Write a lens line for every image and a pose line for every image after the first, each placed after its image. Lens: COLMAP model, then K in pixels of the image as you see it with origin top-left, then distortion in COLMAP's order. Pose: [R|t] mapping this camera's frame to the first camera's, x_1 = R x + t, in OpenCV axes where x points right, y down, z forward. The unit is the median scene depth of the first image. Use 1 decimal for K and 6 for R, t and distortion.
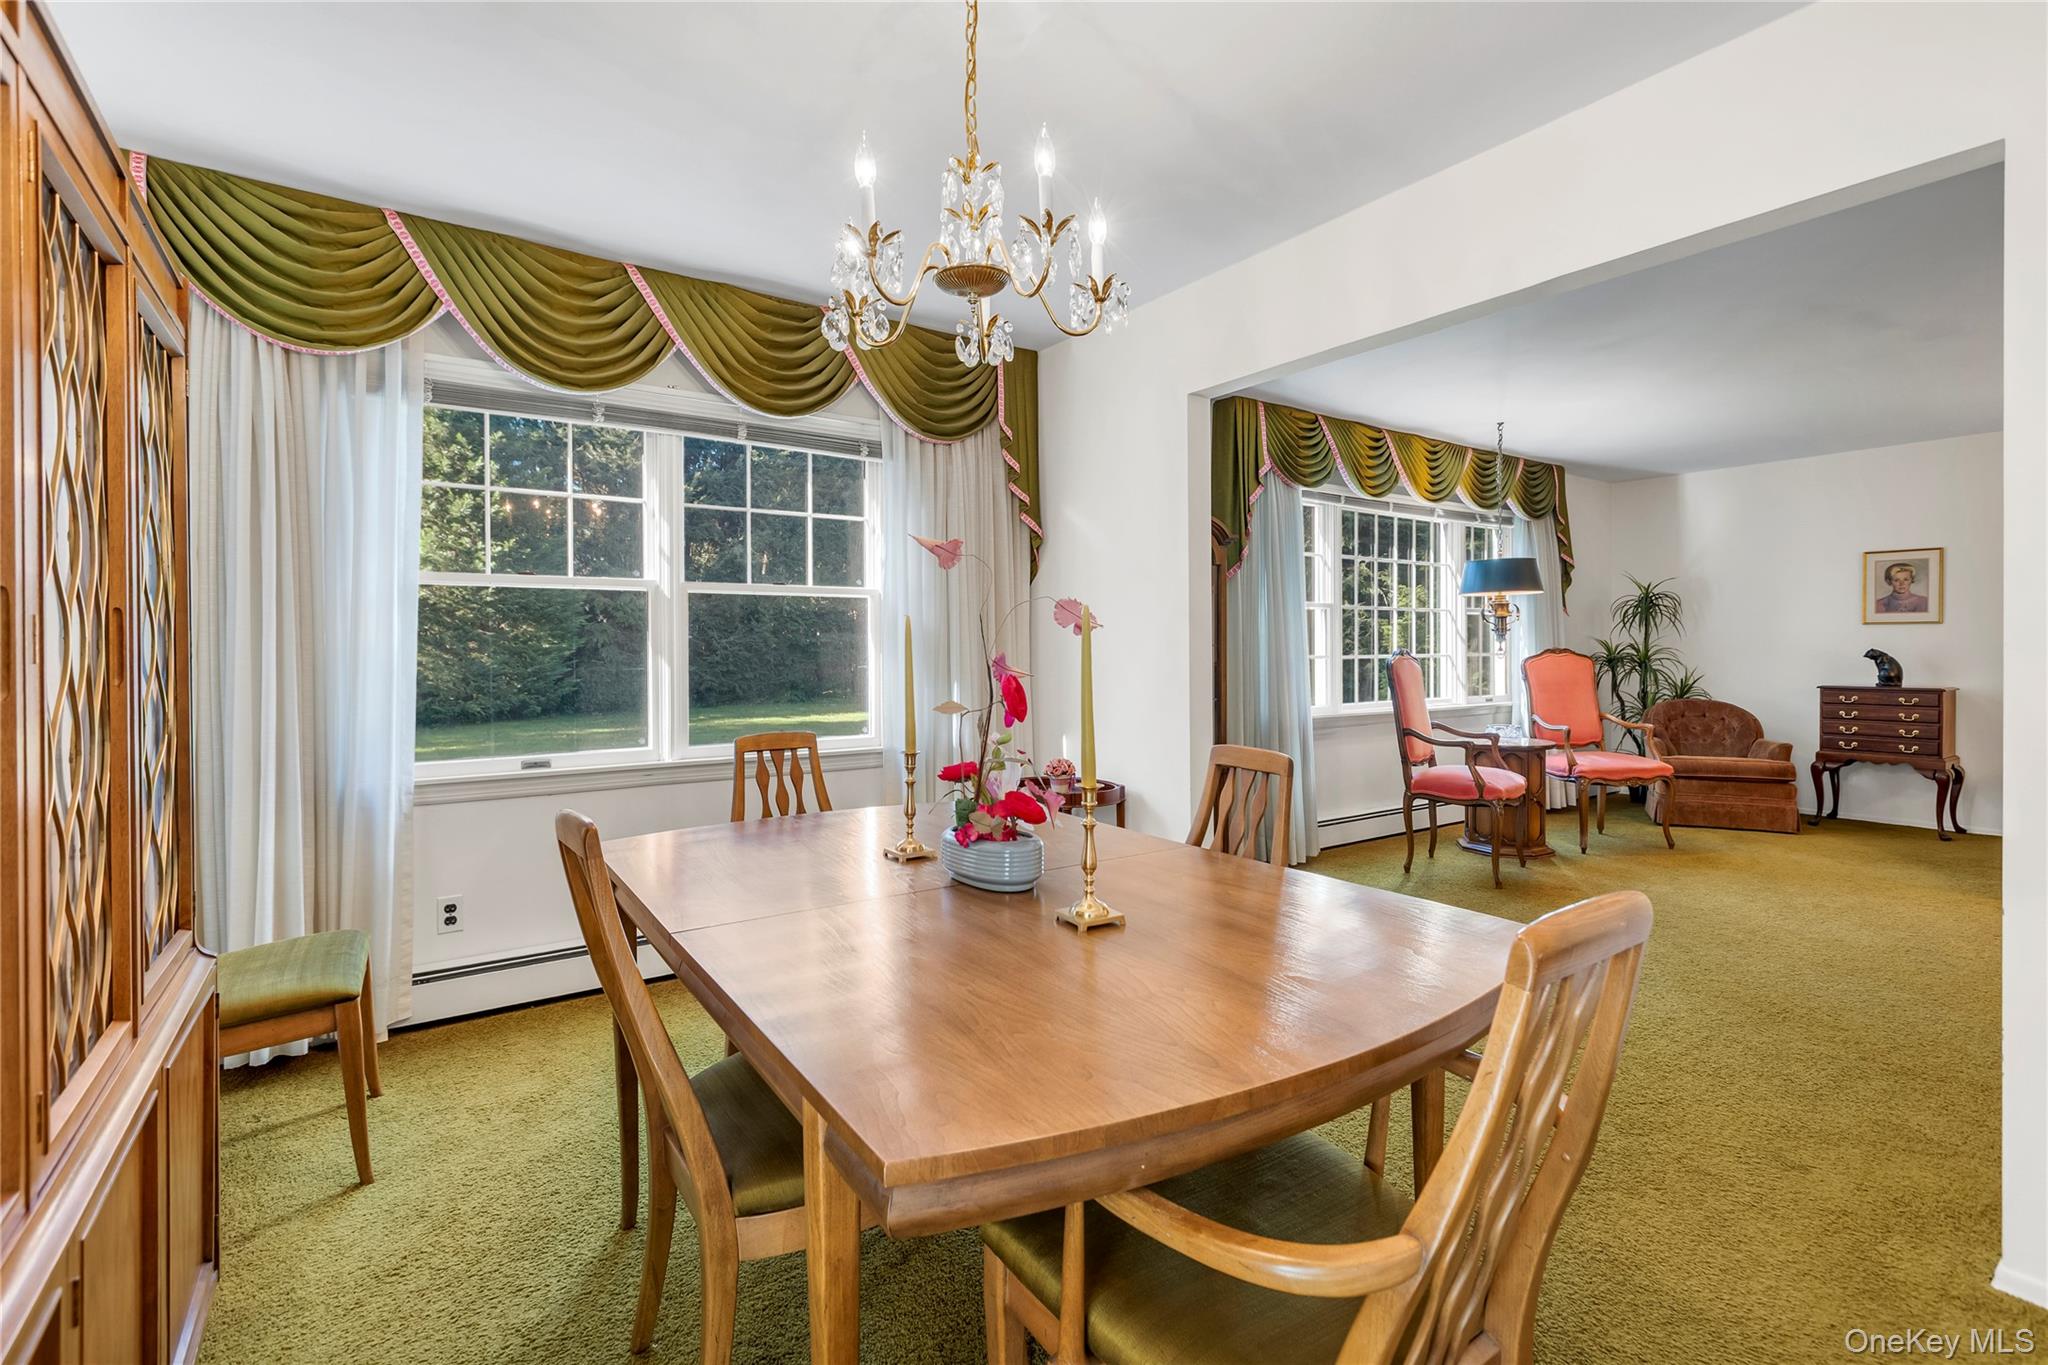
lens RADIAL K [[945.2, 0, 1022.4], [0, 945.2, 668.8], [0, 0, 1]] dist [0.009112, -0.001836]
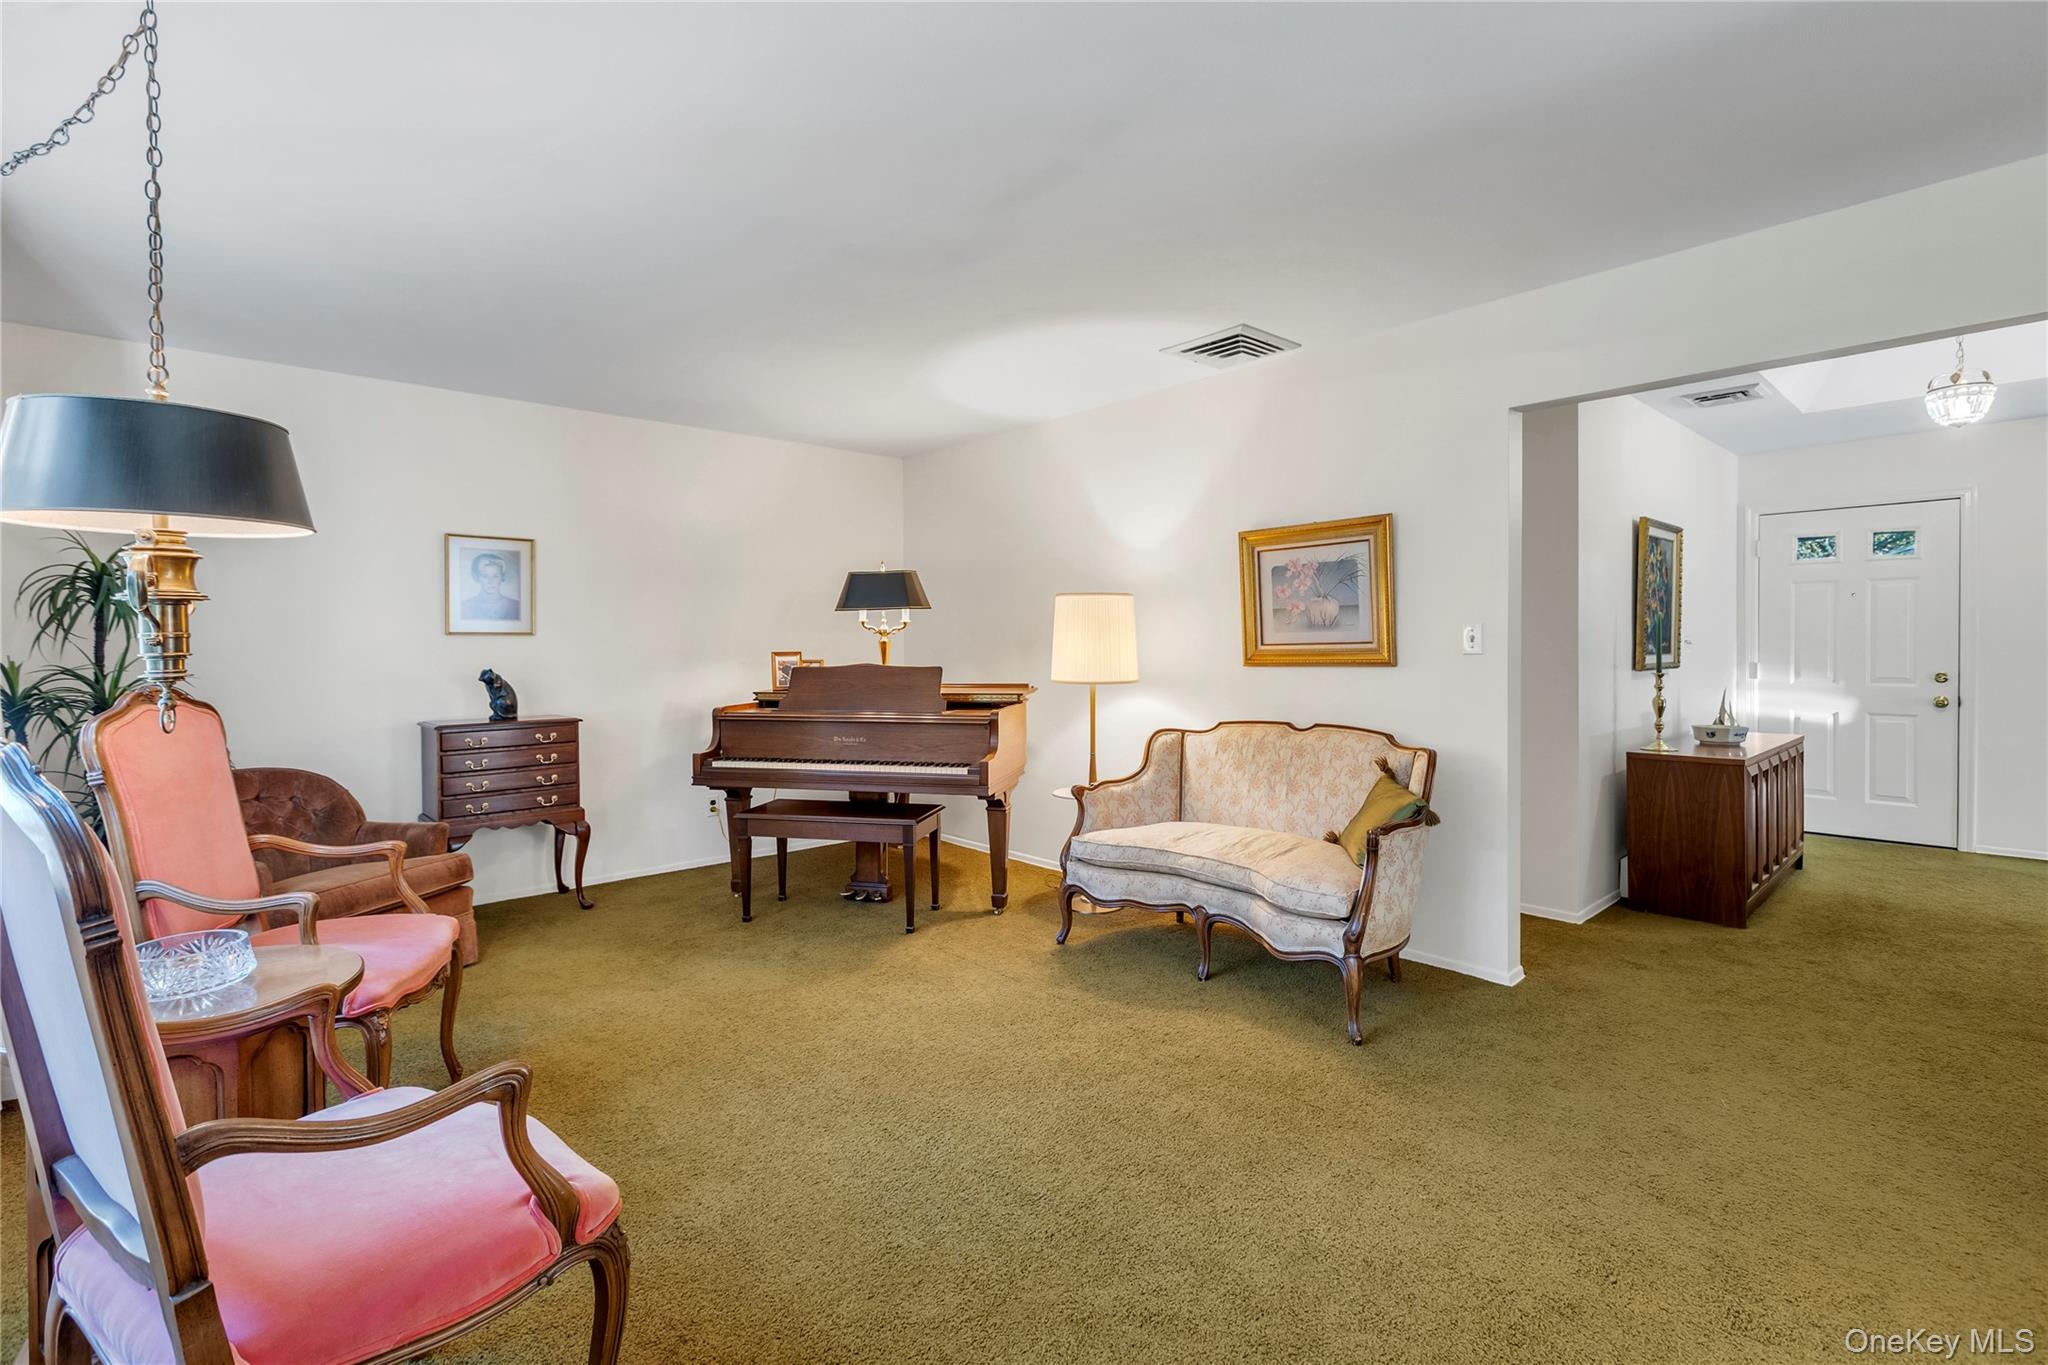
lens RADIAL K [[915.6, 0, 1025.9], [0, 915.6, 675.0], [0, 0, 1]] dist [-0.003125, -0.000143]
pose [[-0.124393, -0.029647, 0.991790, 0.162107], [0.026538, 0.999097, 0.033194, -0.029544], [-0.991878, 0.030449, -0.123493, 0.698410]]
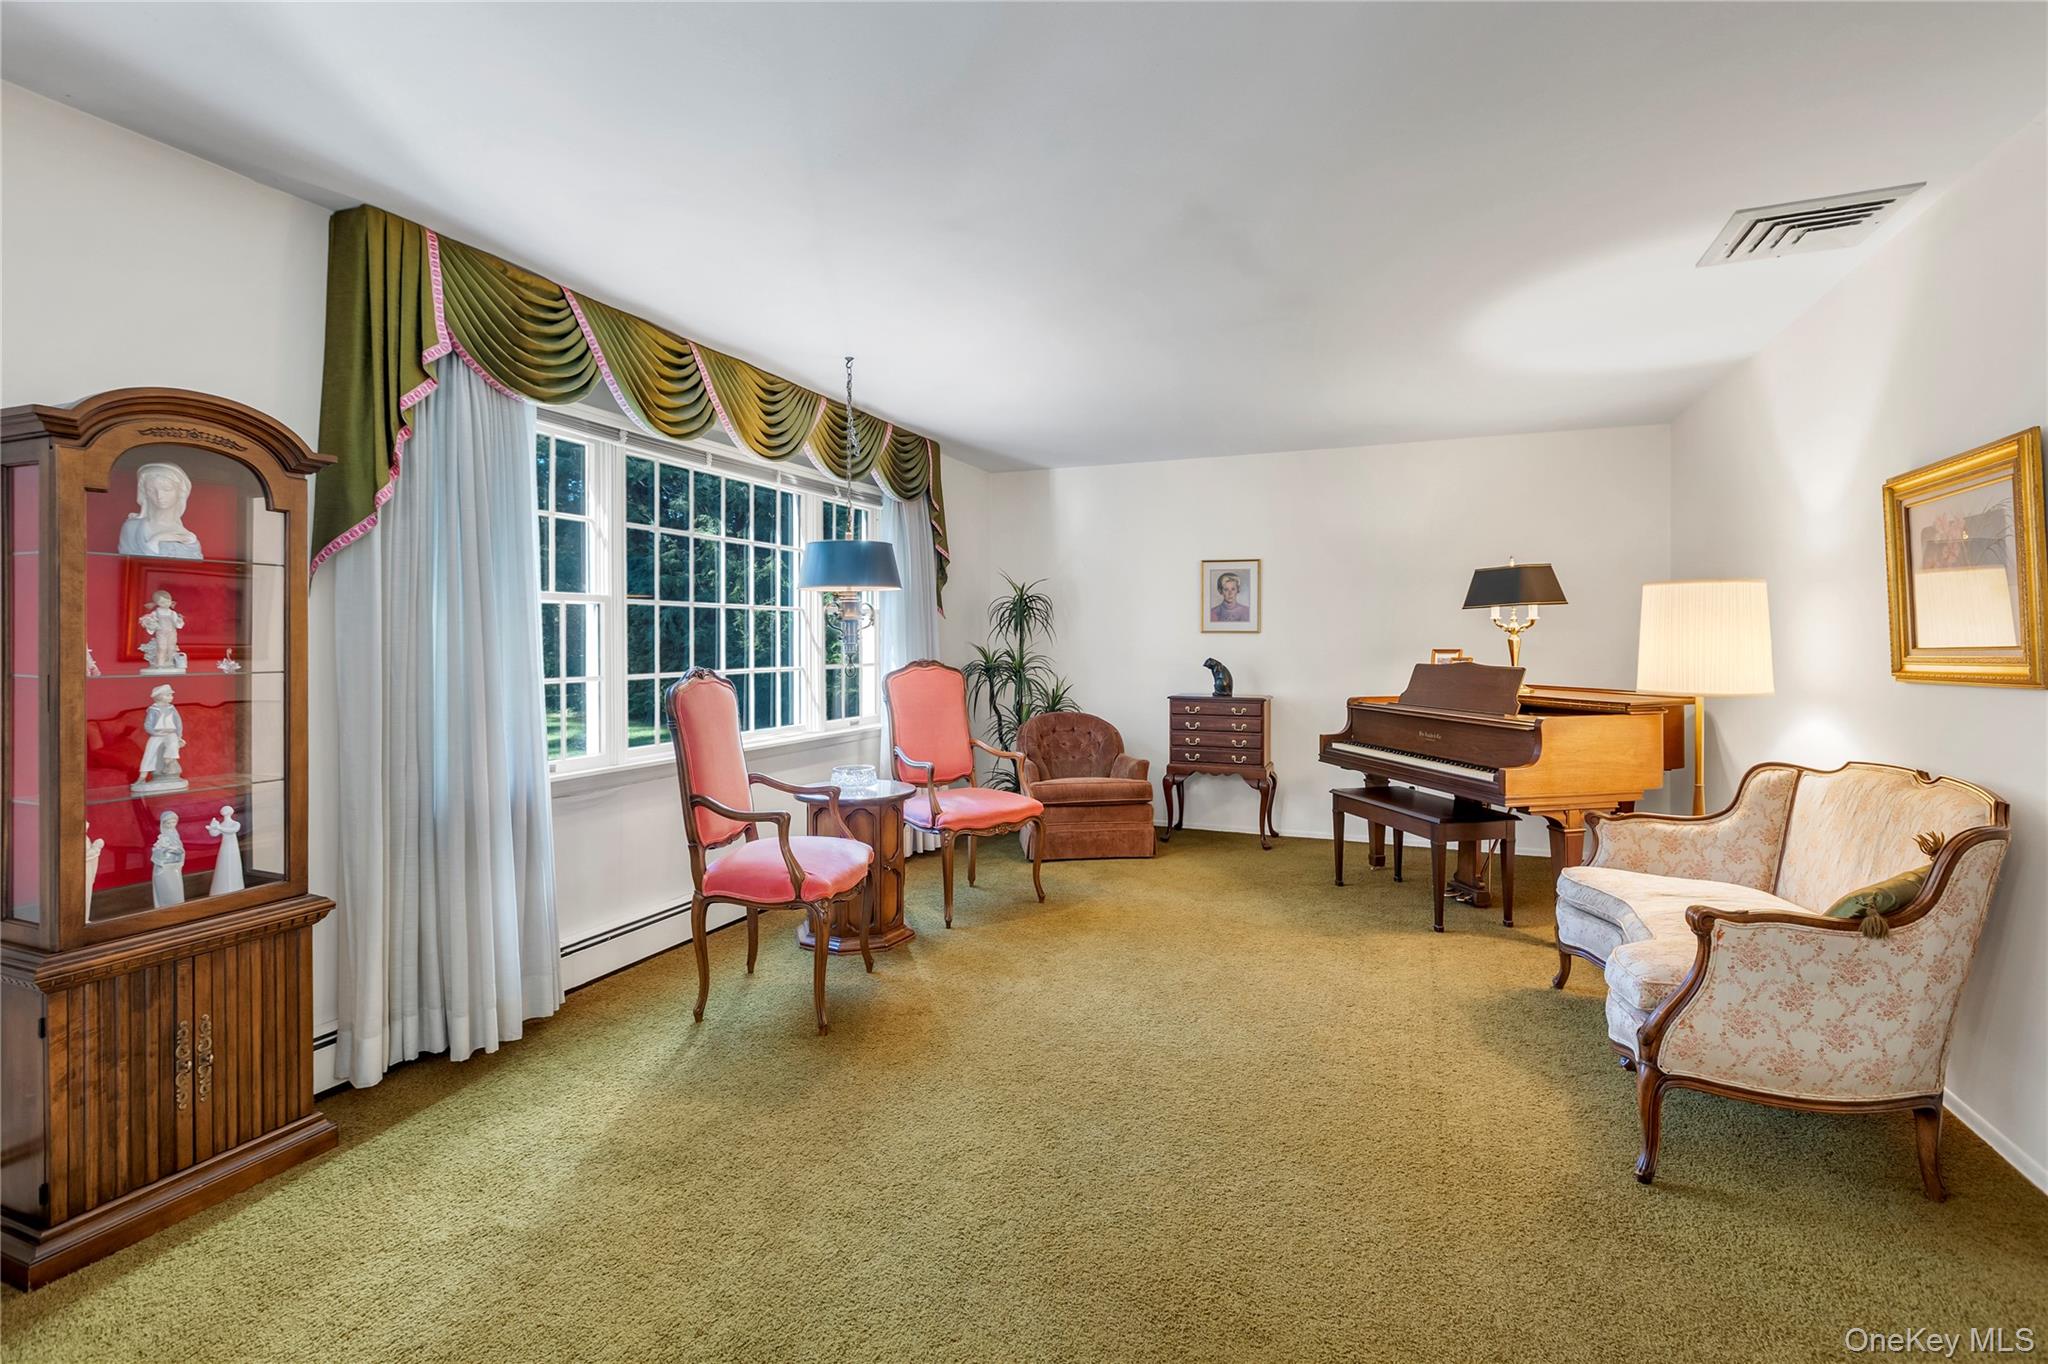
lens RADIAL K [[945.2, 0, 1020.7], [0, 945.2, 662.5], [0, 0, 1]] dist [0.009112, -0.001836]
pose [[0.843317, -0.007556, 0.537364, 0.205166], [0.005927, 0.999971, 0.004760, -0.022843], [-0.537385, -0.000829, 0.843337, 0.284482]]
